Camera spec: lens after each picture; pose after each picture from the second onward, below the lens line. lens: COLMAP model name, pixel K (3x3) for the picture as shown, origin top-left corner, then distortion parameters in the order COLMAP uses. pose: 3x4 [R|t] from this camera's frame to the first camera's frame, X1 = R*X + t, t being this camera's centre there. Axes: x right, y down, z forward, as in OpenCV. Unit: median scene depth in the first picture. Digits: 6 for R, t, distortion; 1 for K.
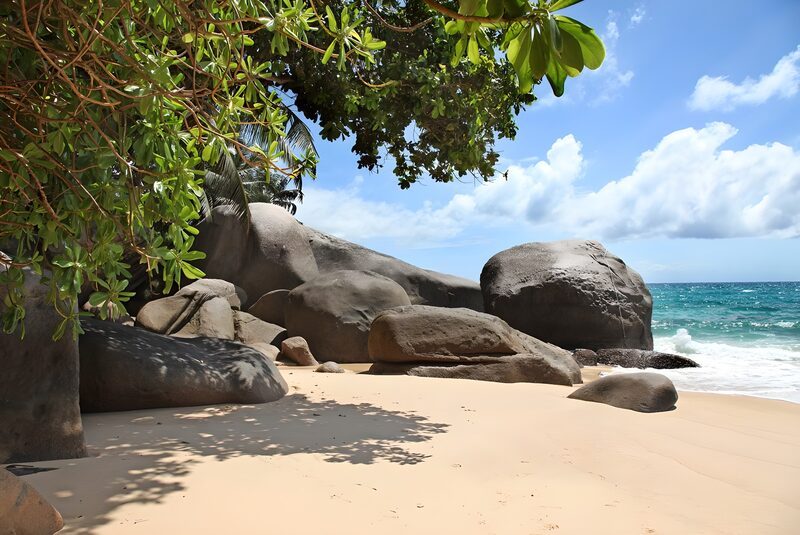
lens RADIAL K [[563.0, 0, 400.0], [0, 563.0, 267.5], [0, 0, 1]] dist [-0.004499, 0.001207]
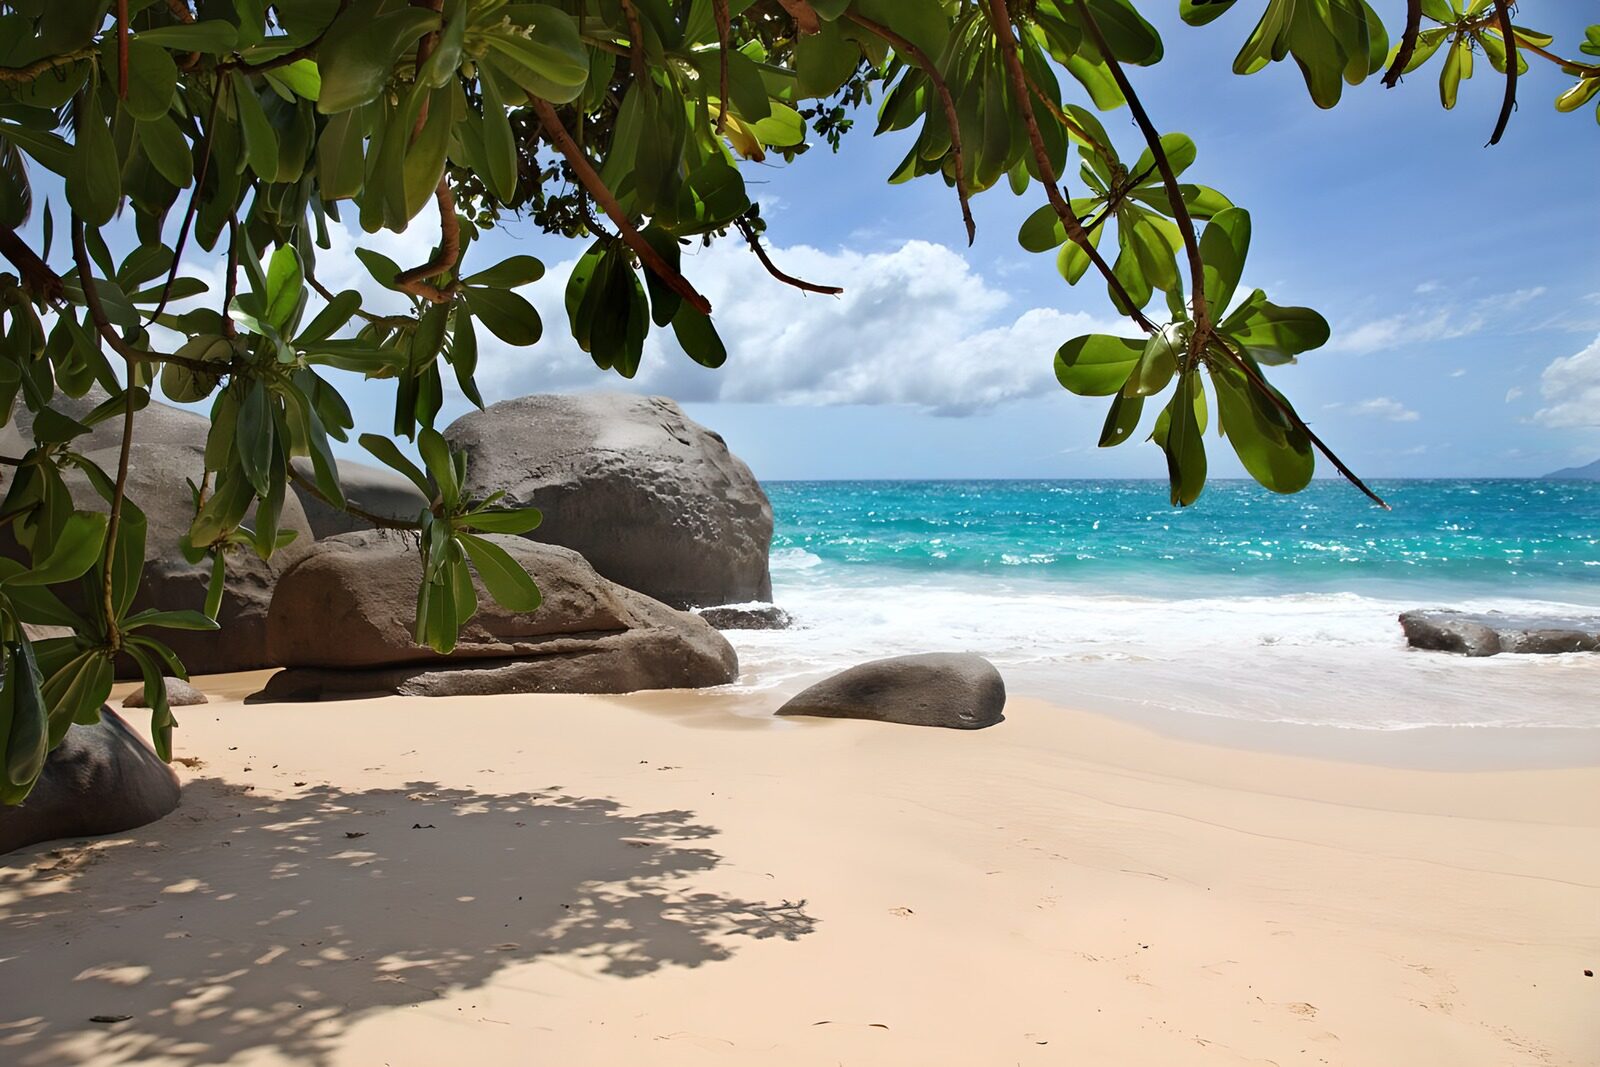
lens RADIAL K [[1125.9, 0, 800.0], [0, 1125.9, 533.5], [0, 0, 1]] dist [-0.004499, 0.001207]
pose [[0.865430, -0.016146, 0.500770, -0.103286], [-0.021664, 0.997340, 0.069595, 0.003642], [-0.500561, -0.071078, 0.862778, 0.093133]]
